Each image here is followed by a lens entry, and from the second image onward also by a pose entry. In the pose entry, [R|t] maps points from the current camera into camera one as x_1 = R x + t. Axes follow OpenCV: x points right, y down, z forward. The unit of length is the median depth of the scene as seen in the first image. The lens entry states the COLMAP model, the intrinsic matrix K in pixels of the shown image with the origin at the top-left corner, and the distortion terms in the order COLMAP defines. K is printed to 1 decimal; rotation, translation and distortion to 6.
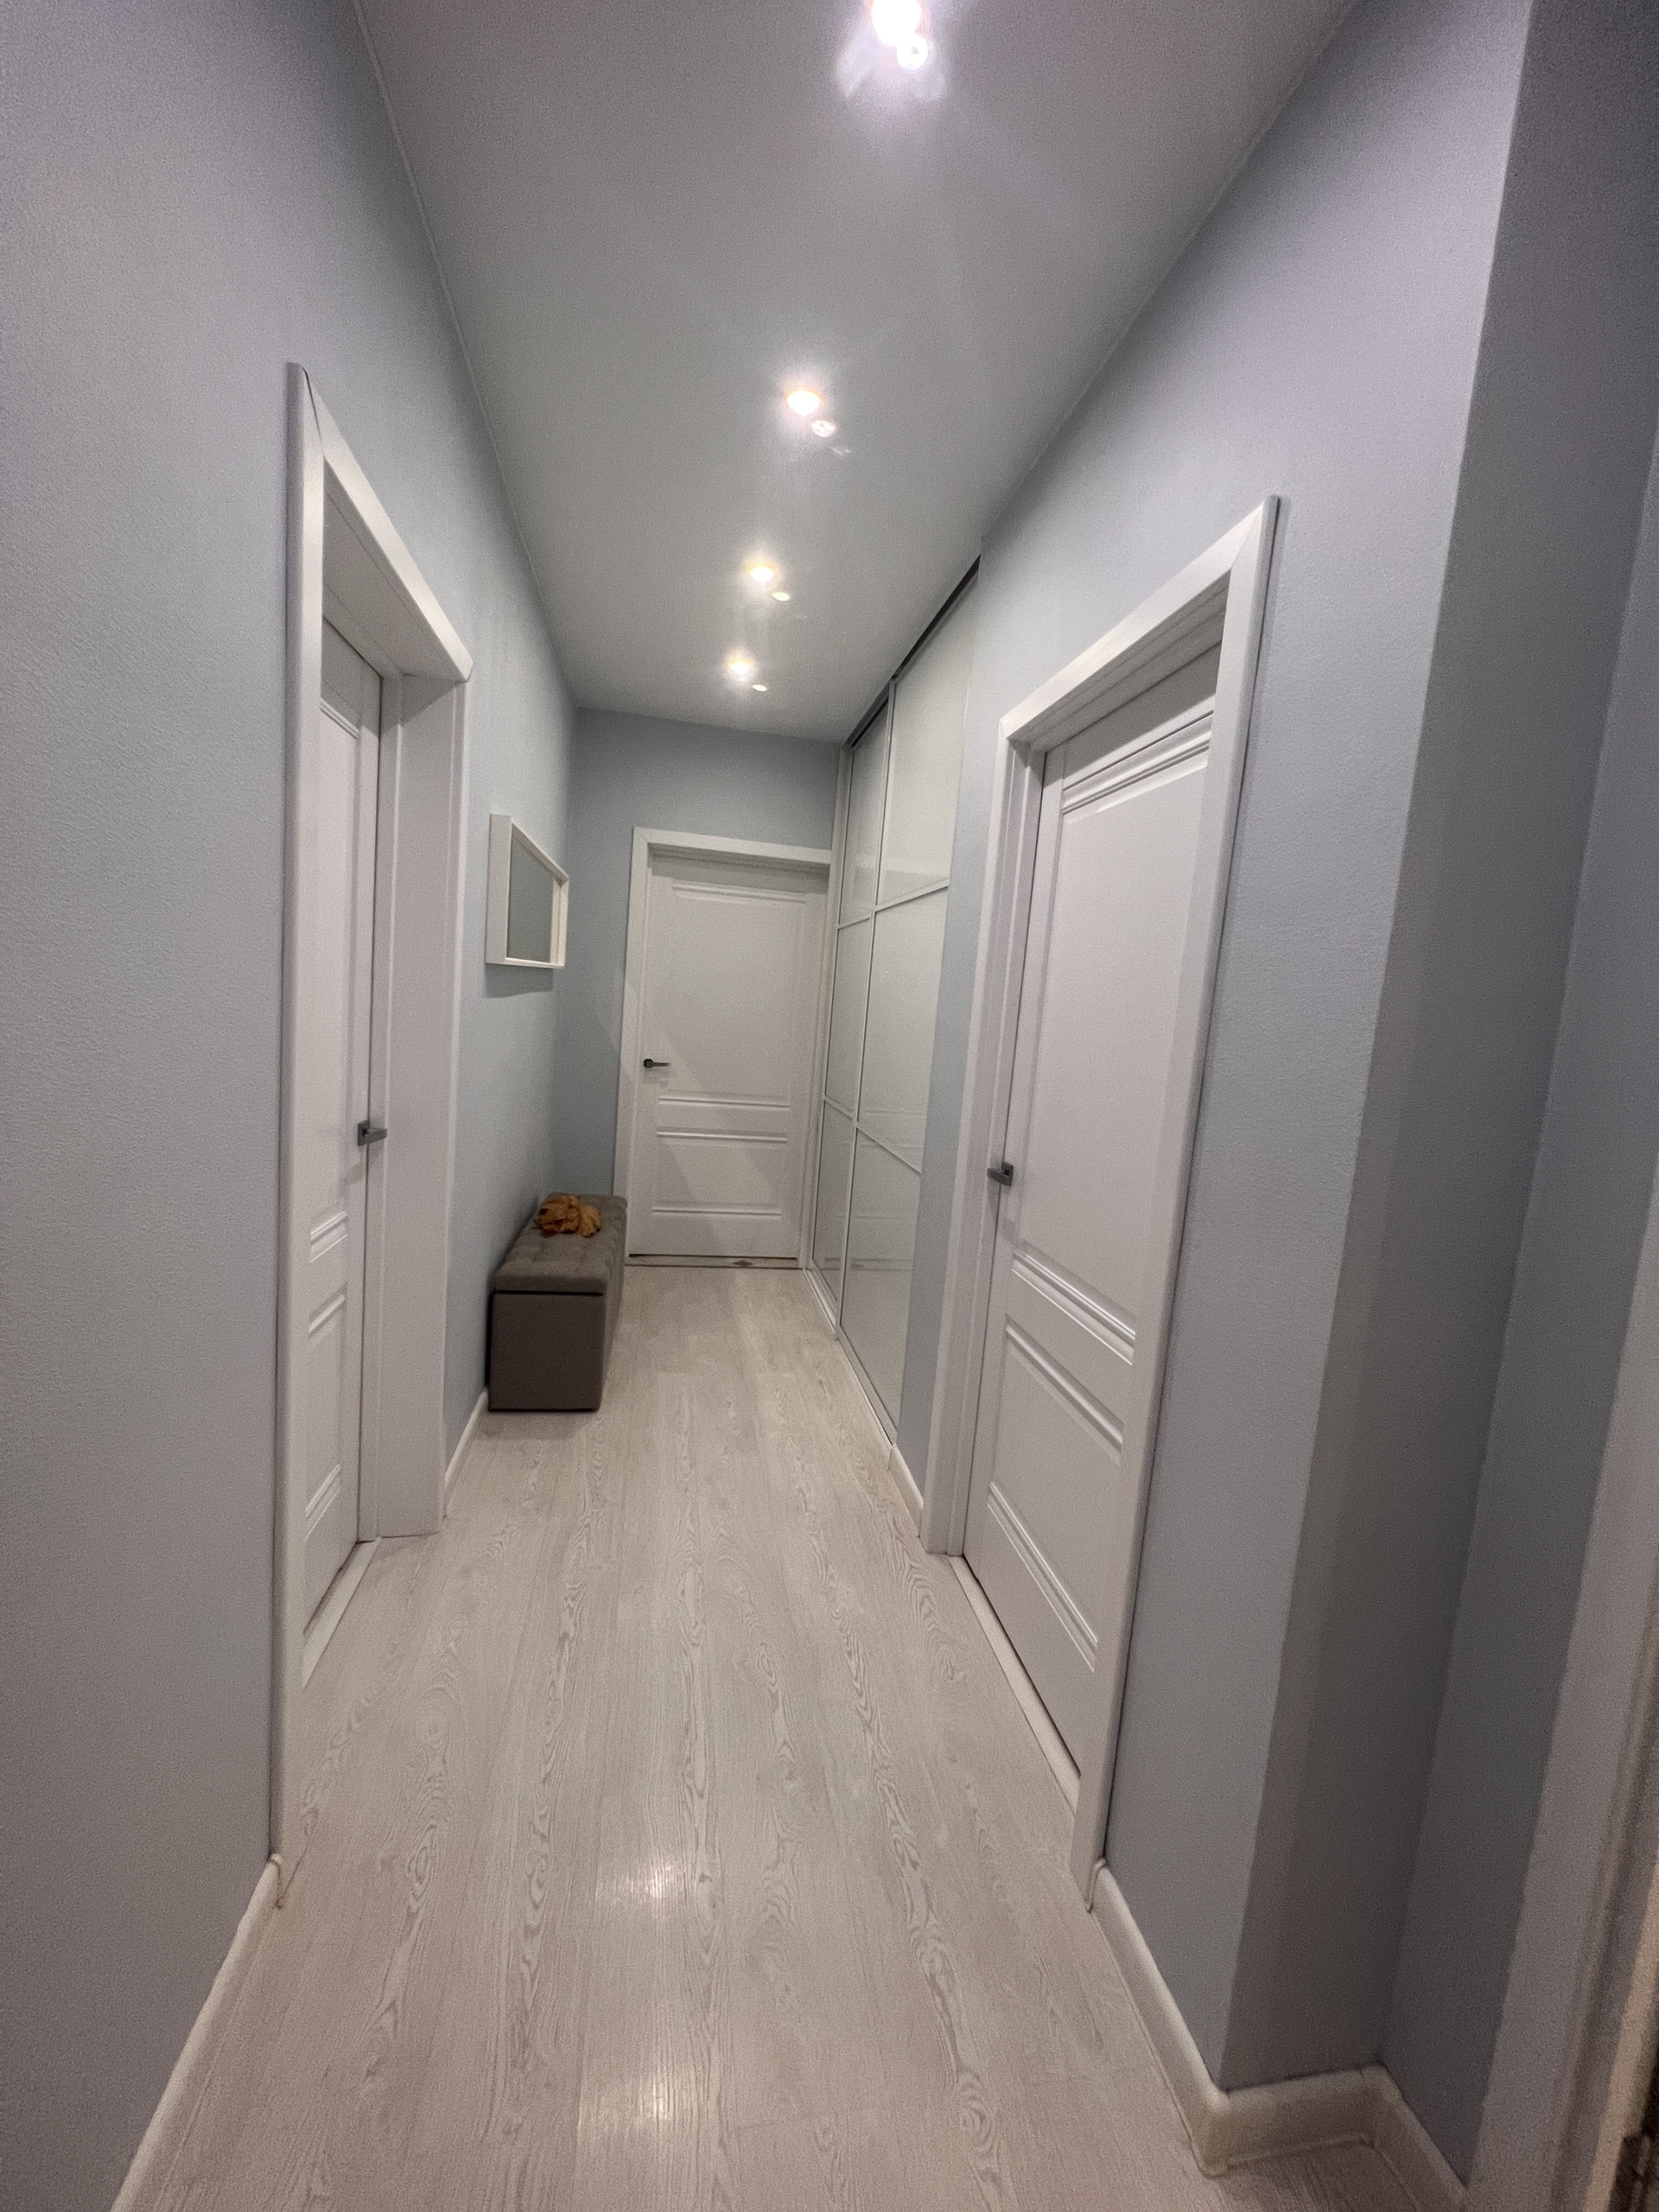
lens RADIAL K [[889.6, 0, 820.8], [0, 889.6, 1109.5], [0, 0, 1]] dist [-0.000538, -0.000031]
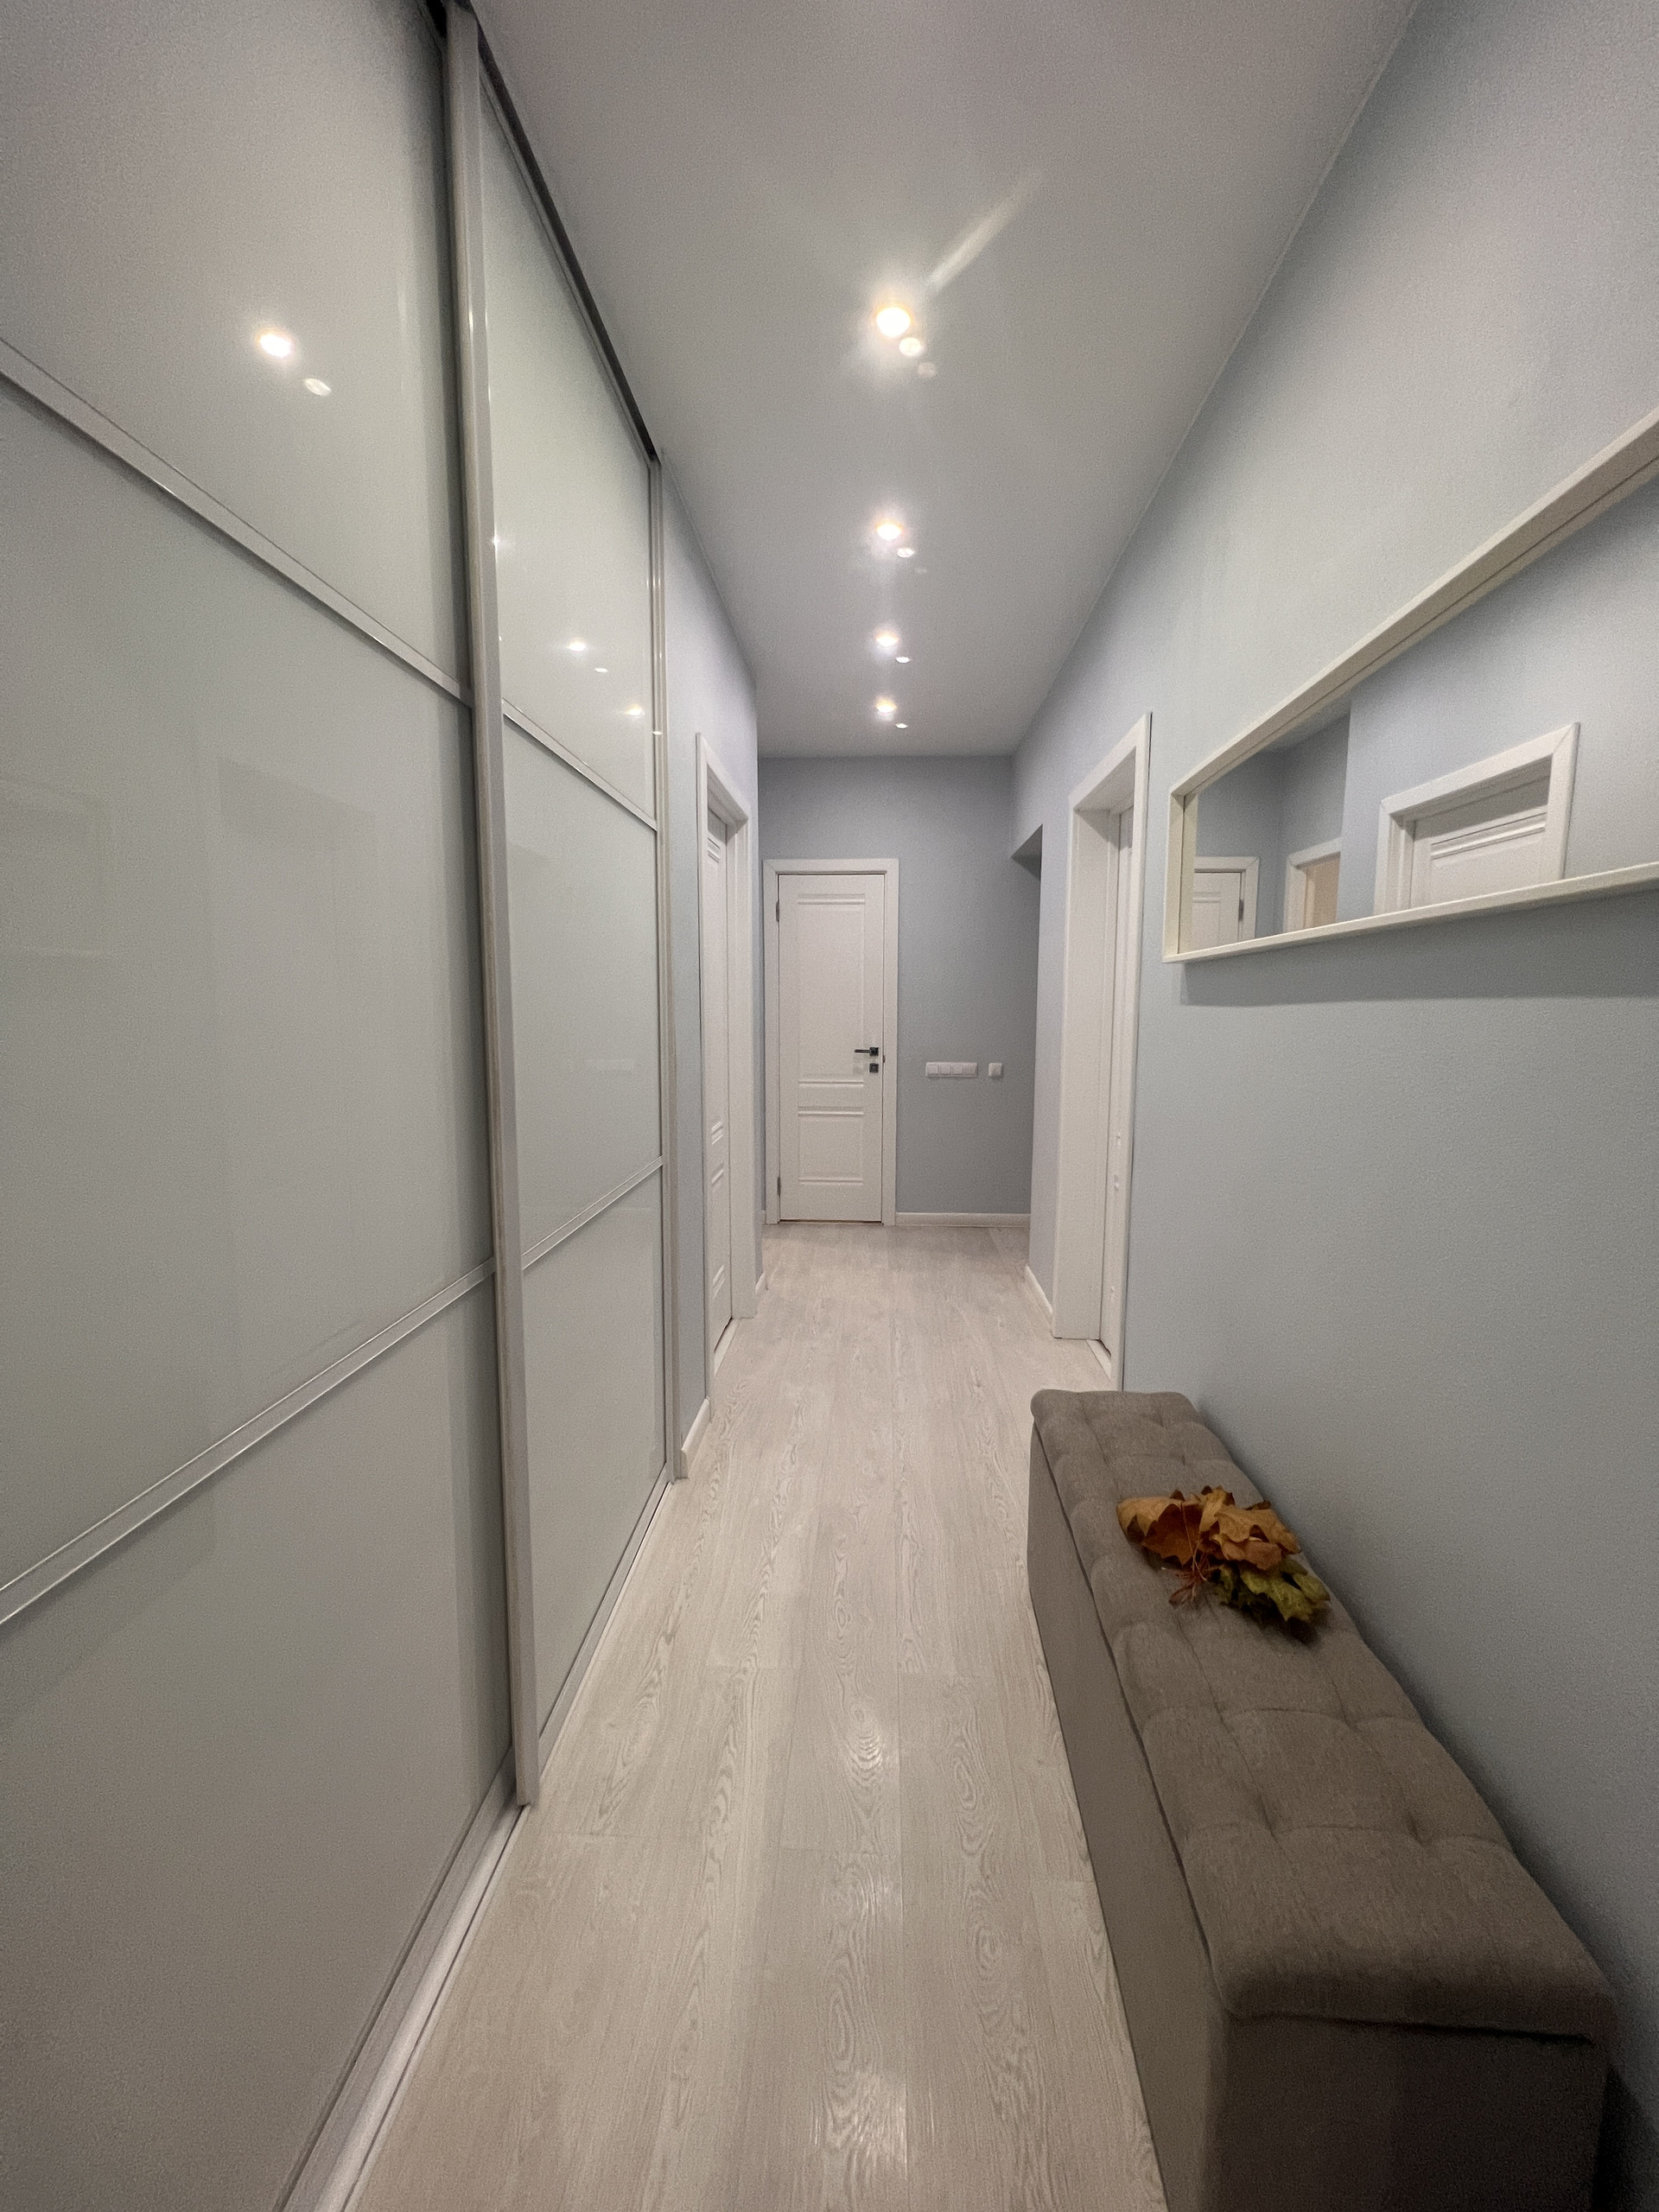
lens RADIAL K [[889.6, 0, 821.5], [0, 889.6, 1095.8], [0, 0, 1]] dist [-0.000538, -0.000031]
pose [[-0.969015, -0.094152, 0.228352, -0.238548], [-0.039278, 0.971474, 0.233870, -0.209902], [-0.243857, 0.217654, -0.945072, 1.793335]]
